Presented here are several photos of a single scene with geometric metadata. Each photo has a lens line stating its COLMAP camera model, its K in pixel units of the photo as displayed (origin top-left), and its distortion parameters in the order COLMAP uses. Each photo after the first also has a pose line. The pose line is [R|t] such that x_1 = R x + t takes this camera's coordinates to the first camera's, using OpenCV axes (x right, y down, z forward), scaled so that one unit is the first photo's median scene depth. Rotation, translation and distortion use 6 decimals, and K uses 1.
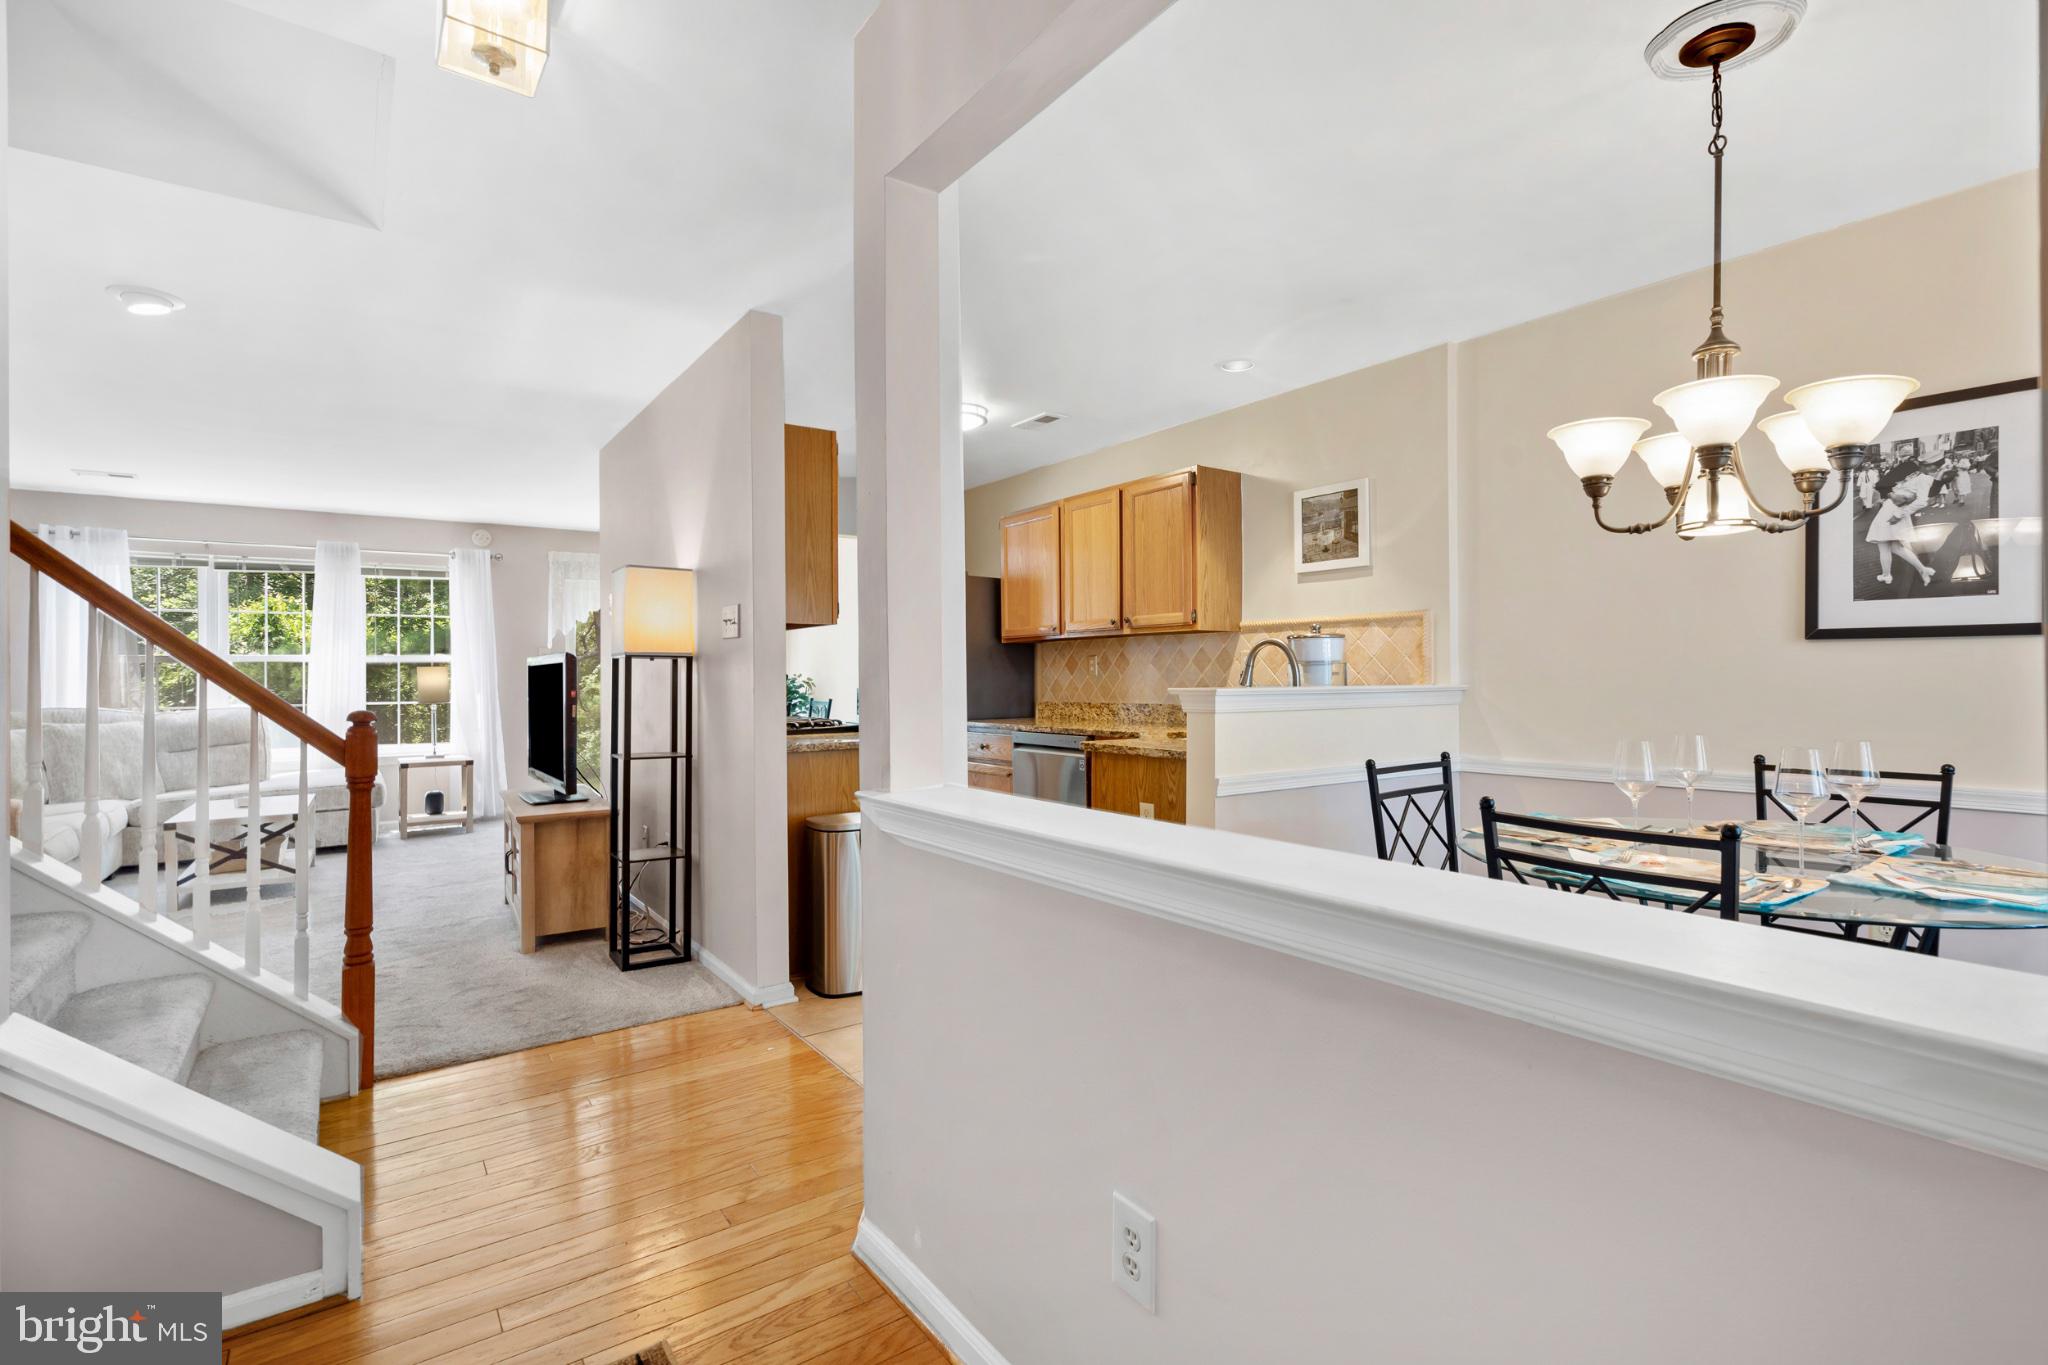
lens RADIAL K [[939.0, 0, 1017.7], [0, 939.0, 671.7], [0, 0, 1]] dist [-0.004084, 0.000153]
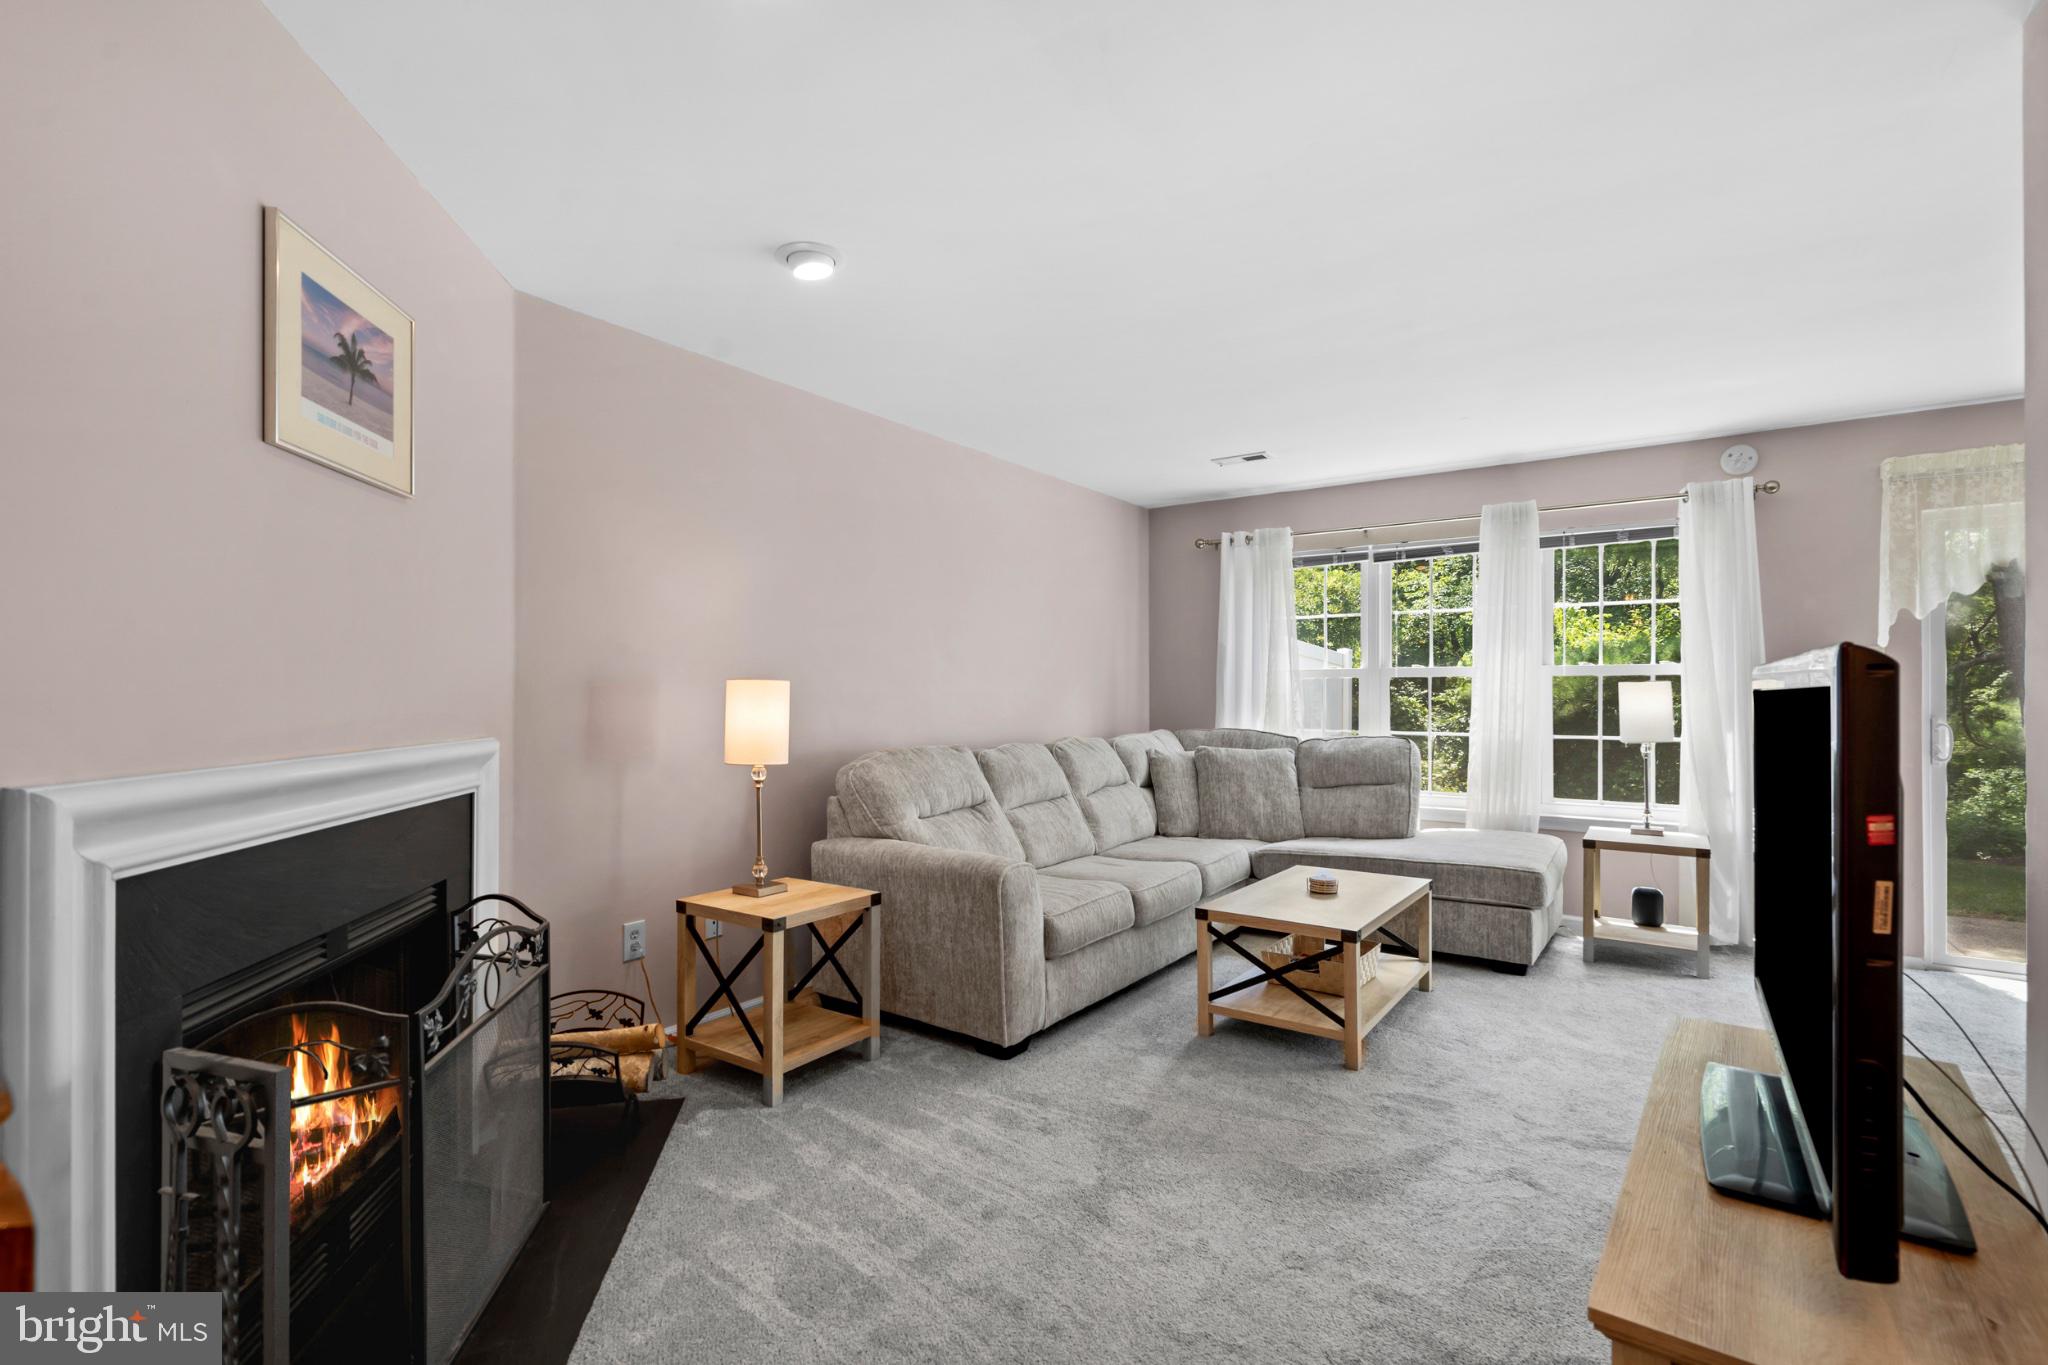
lens RADIAL K [[940.0, 0, 1022.1], [0, 940.0, 686.2], [0, 0, 1]] dist [0.002901, 0.000941]
pose [[0.339733, 0.003784, -0.940514, -0.260516], [0.000690, 0.999991, 0.004272, -0.008370], [0.940522, -0.002100, 0.339727, 0.574505]]
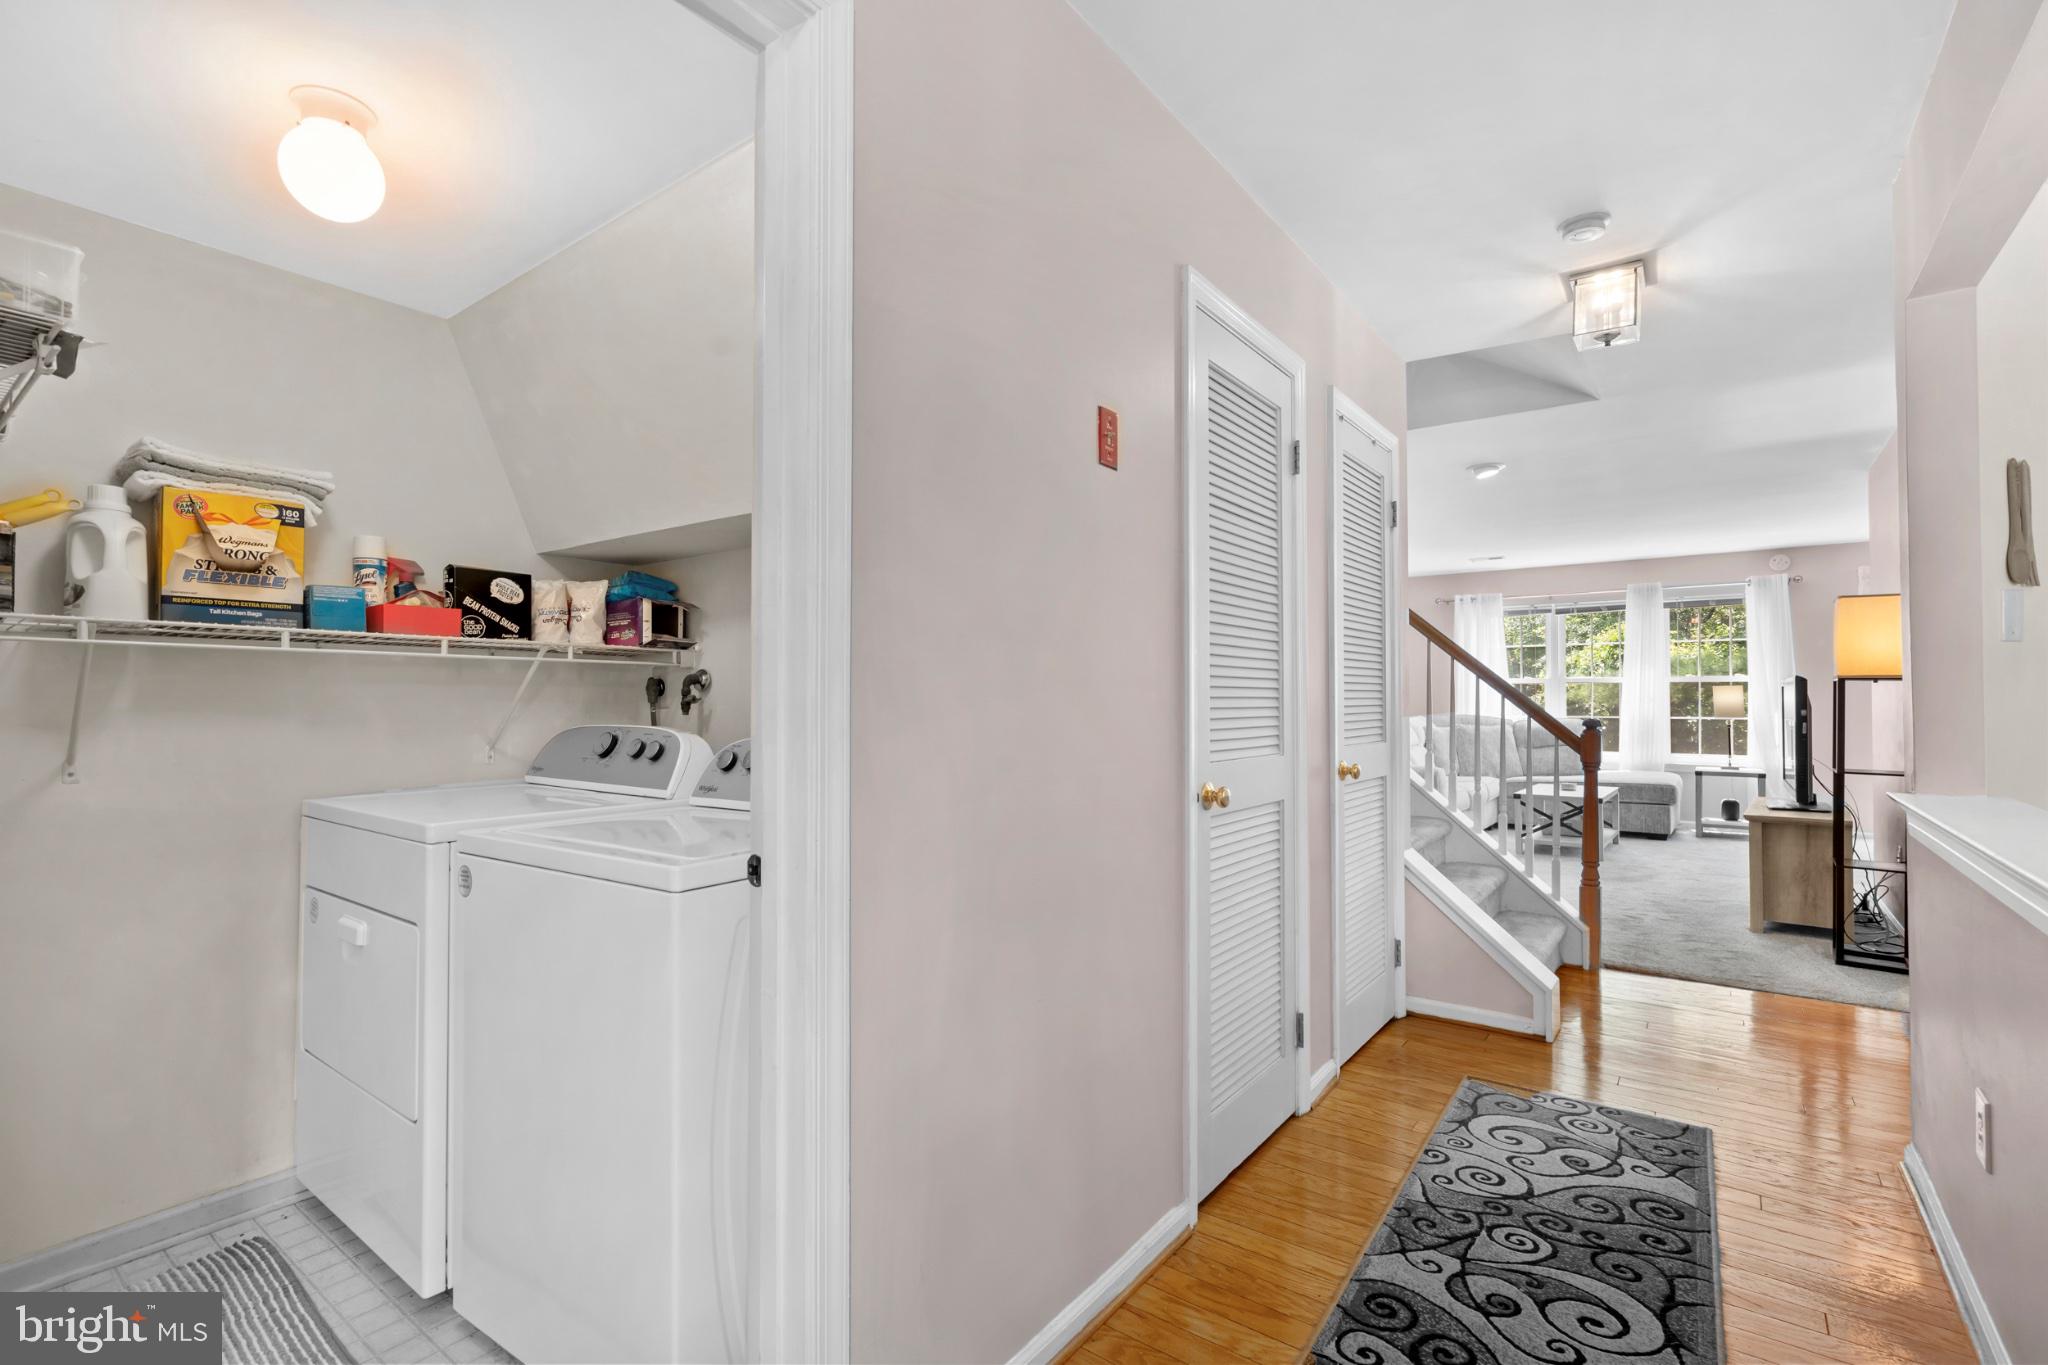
lens RADIAL K [[927.6, 0, 1024.0], [0, 927.6, 682.5], [0, 0, 1]] dist [0.000315, 0.000086]
pose [[0.303095, -0.007924, -0.952927, 0.231018], [0.002029, 0.999969, -0.007670, -0.004095], [0.952958, 0.000392, 0.303102, -0.168506]]
